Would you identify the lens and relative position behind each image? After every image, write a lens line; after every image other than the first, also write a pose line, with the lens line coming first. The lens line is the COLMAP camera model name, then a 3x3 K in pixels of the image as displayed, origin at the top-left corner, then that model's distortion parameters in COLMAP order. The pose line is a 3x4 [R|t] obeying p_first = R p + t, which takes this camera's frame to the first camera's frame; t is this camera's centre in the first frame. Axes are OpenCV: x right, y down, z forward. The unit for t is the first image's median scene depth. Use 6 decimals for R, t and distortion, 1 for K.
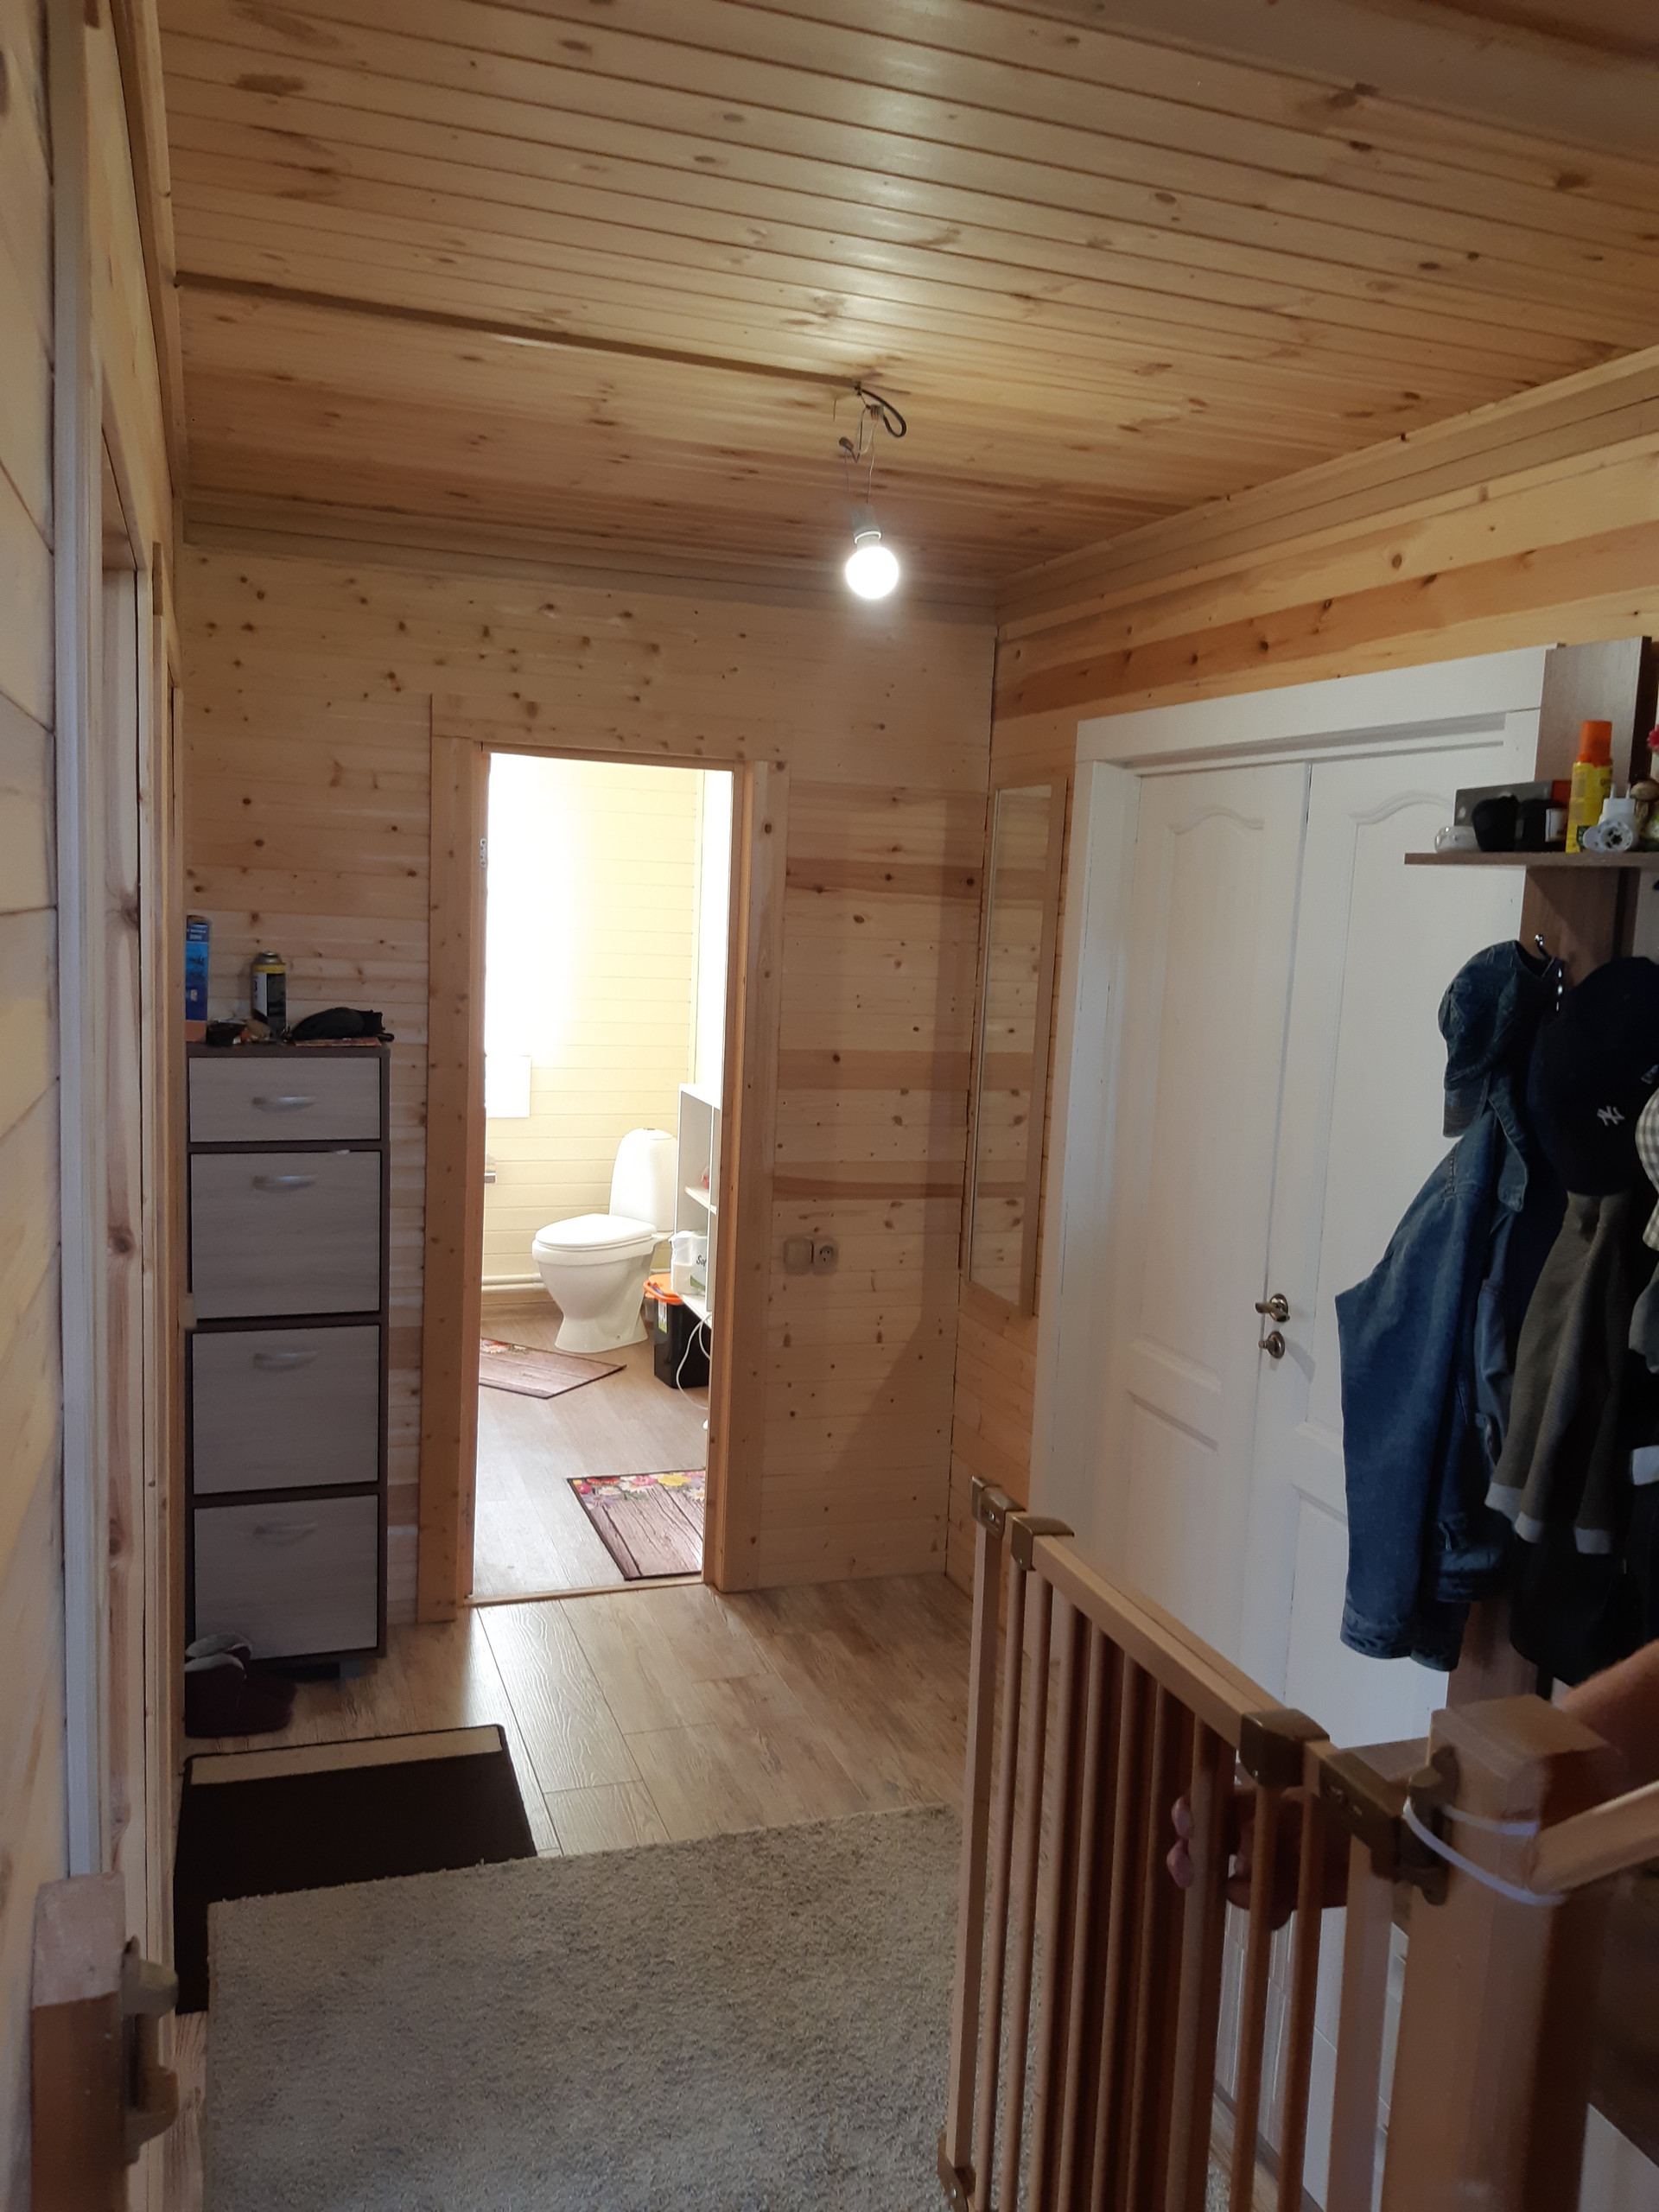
lens RADIAL K [[1718.9, 0, 829.5], [0, 1718.9, 1106.0], [0, 0, 1]] dist [0.100308, -0.225785]
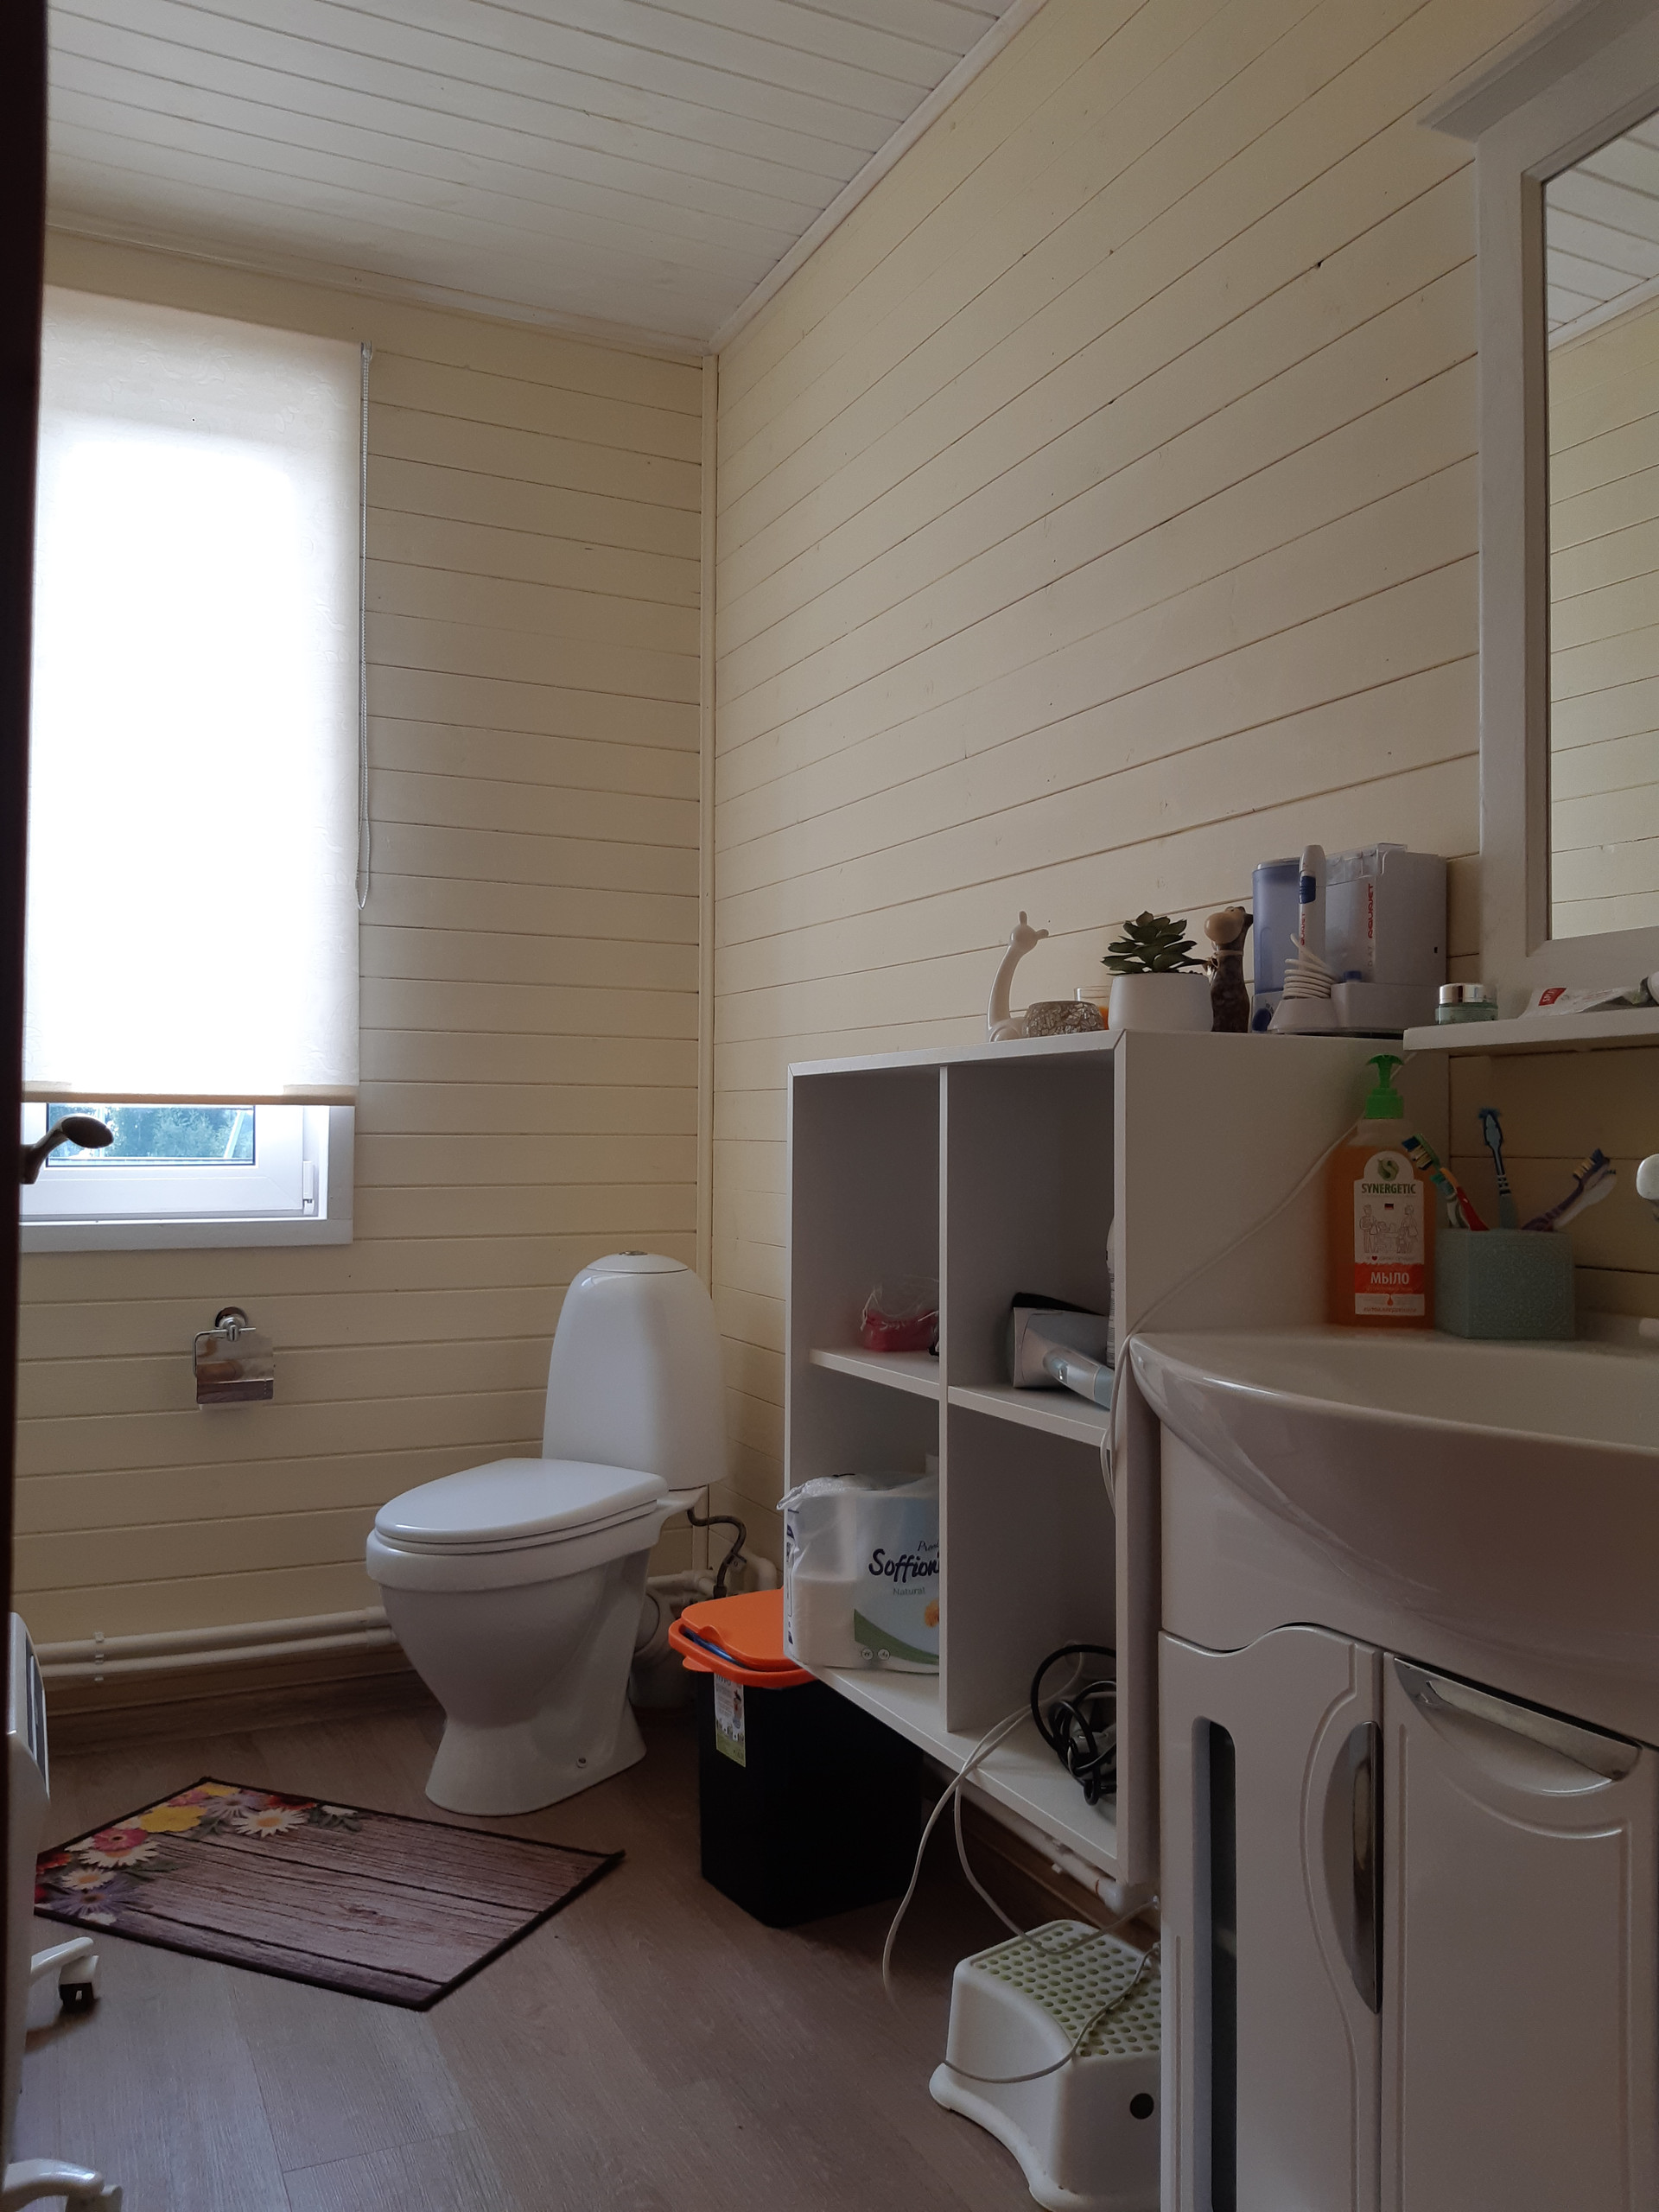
lens RADIAL K [[1718.9, 0, 829.5], [0, 1718.9, 1106.0], [0, 0, 1]] dist [0.100308, -0.225785]
pose [[0.993139, -0.042537, 0.108930, -0.107939], [0.057459, 0.988800, -0.137743, 0.042979], [-0.101850, 0.143057, 0.984460, 0.595792]]
